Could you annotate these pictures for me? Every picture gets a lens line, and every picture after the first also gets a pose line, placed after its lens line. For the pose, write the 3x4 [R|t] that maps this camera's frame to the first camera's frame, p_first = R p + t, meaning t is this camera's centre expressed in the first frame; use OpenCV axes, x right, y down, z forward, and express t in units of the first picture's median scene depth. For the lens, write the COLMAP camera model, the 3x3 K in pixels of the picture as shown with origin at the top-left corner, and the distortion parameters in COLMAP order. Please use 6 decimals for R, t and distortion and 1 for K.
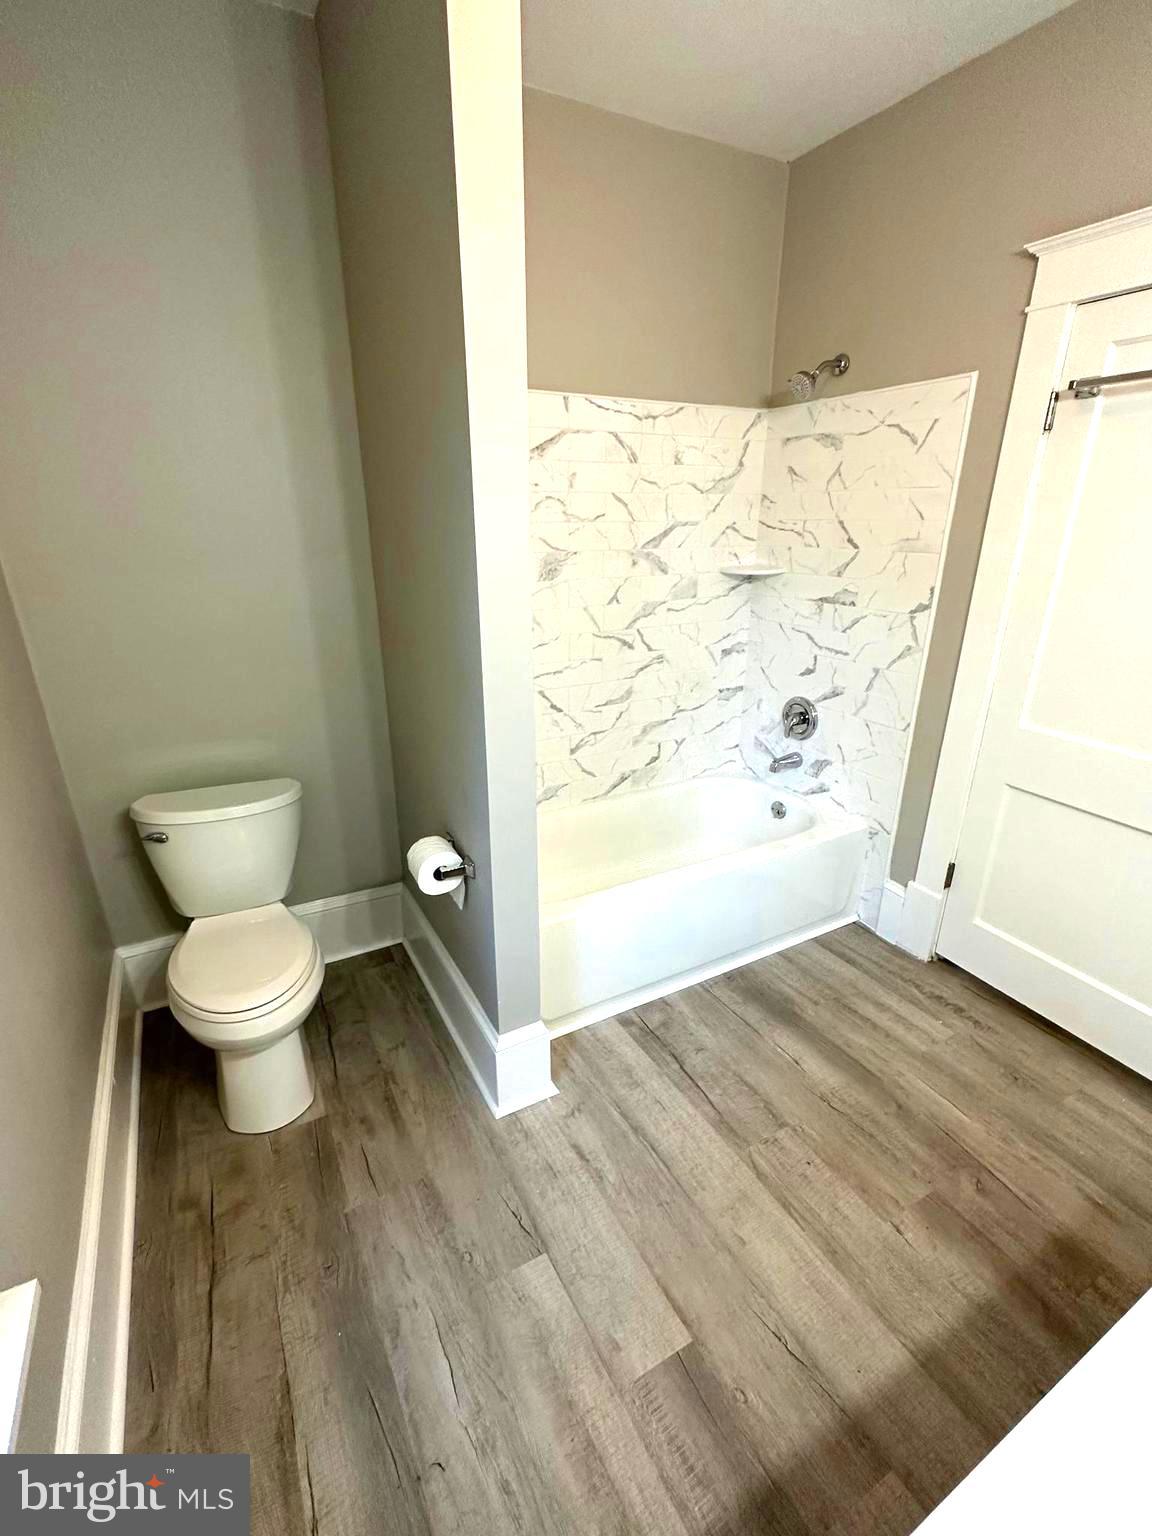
lens RADIAL K [[683.9, 0, 576.3], [0, 683.9, 770.3], [0, 0, 1]] dist [-0.002141, -0.000213]
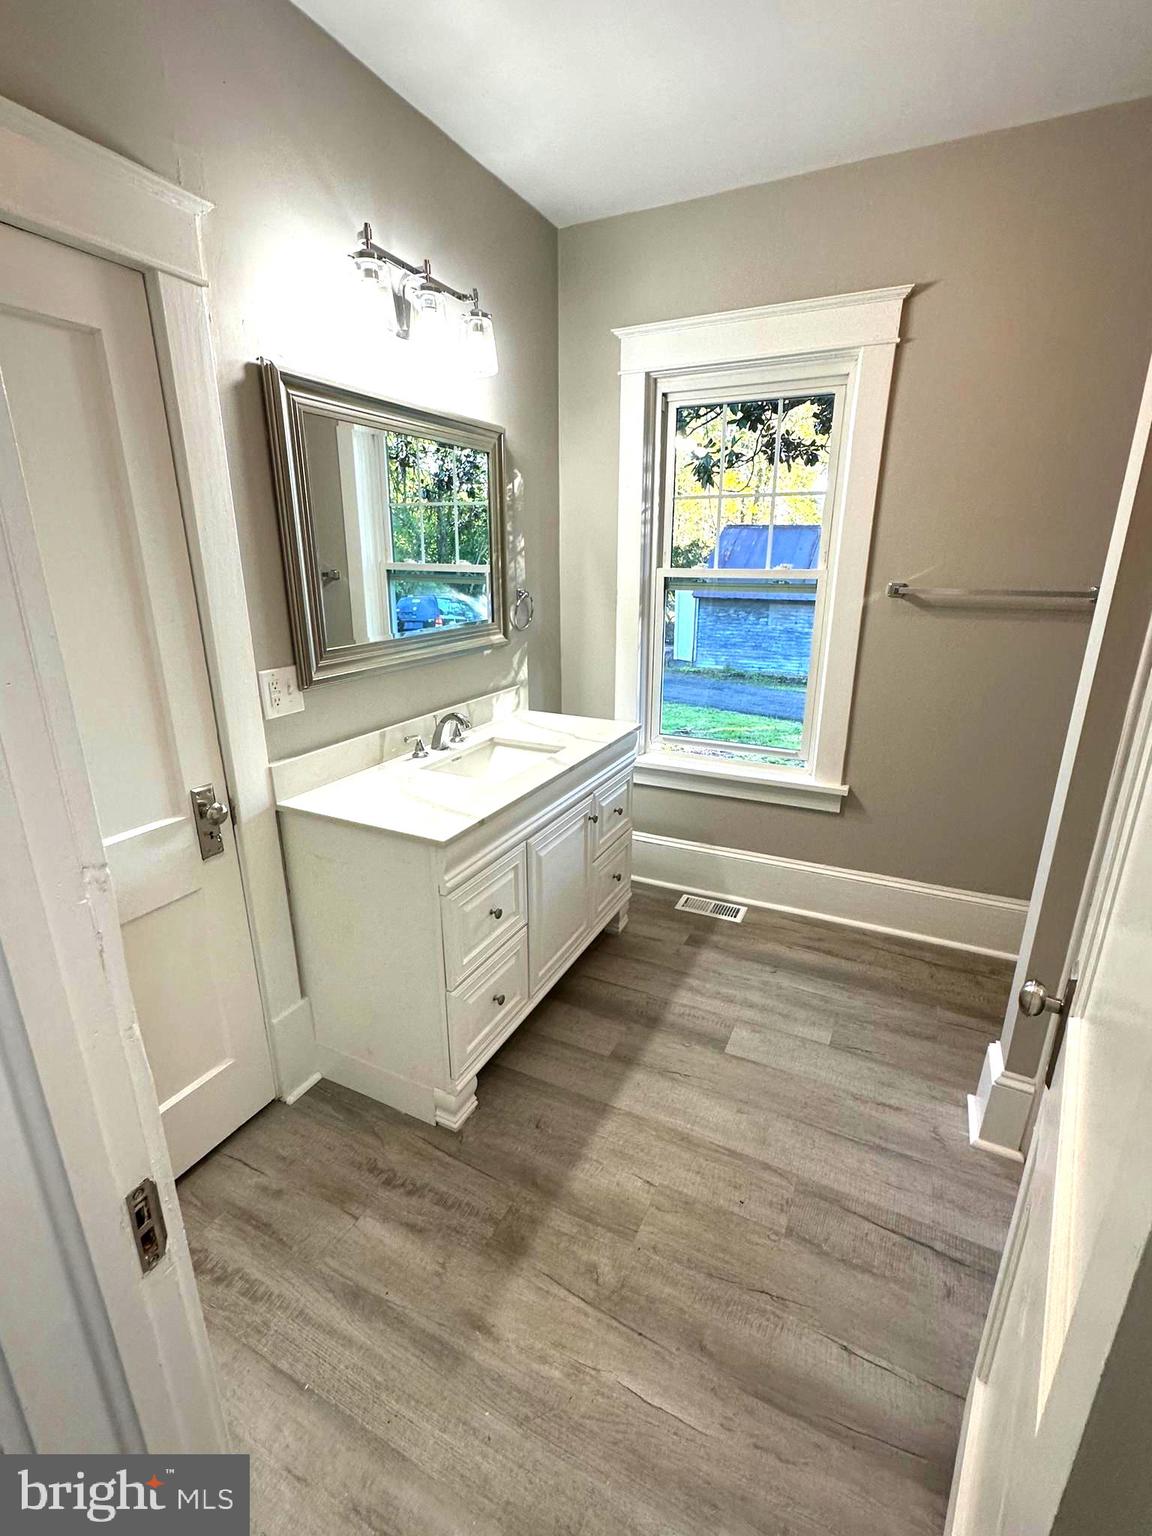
lens RADIAL K [[683.9, 0, 574.8], [0, 683.9, 765.3], [0, 0, 1]] dist [-0.002141, -0.000213]
pose [[-0.821082, 0.169601, -0.545031, 1.049079], [-0.203680, 0.804931, 0.557315, -0.452350], [0.533234, 0.568614, -0.626371, 1.239244]]
